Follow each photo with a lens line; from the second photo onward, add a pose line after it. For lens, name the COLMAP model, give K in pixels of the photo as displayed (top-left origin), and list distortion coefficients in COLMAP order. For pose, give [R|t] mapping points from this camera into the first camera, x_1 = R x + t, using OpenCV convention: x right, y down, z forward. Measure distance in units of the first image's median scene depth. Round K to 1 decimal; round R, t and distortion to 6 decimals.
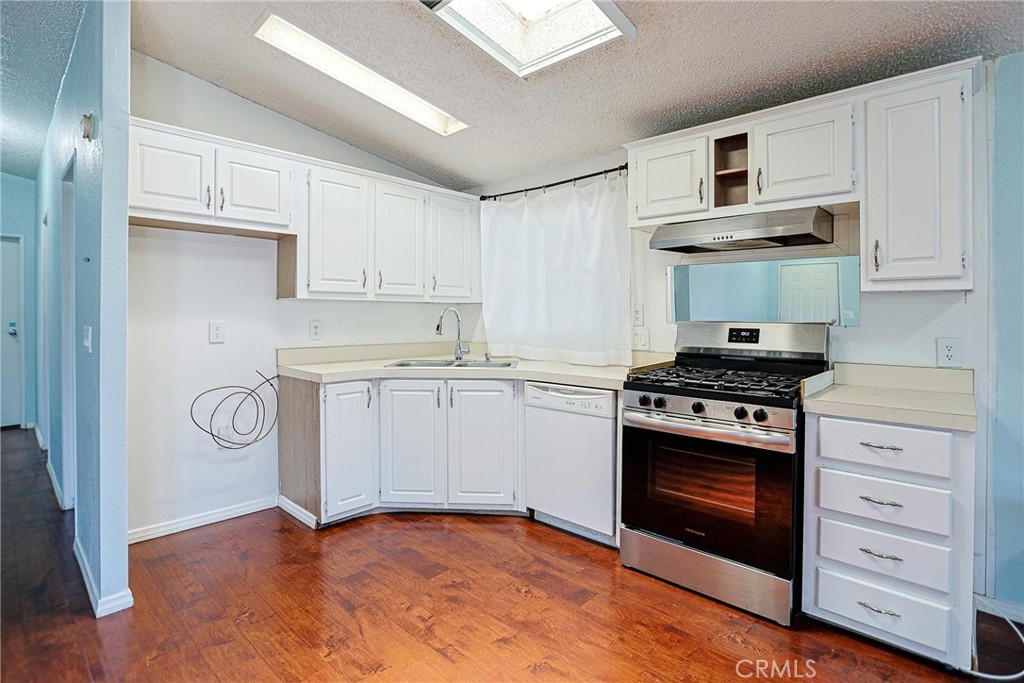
lens RADIAL K [[524.3, 0, 513.8], [0, 524.3, 313.8], [0, 0, 1]] dist [-0.055532, 0.022533]
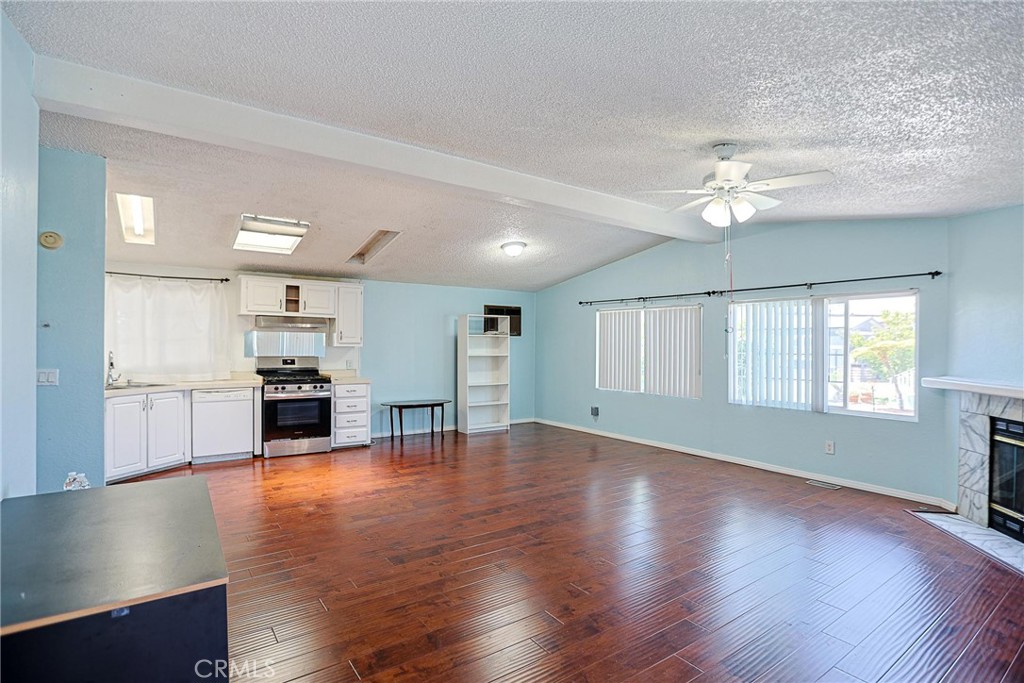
lens RADIAL K [[497.8, 0, 507.2], [0, 497.8, 346.1], [0, 0, 1]] dist [-0.053021, 0.018182]
pose [[0.217276, 0.000012, 0.976110, -1.932176], [-0.005448, 0.999984, 0.001200, -0.051209], [-0.976095, -0.005579, 0.217273, -0.649924]]
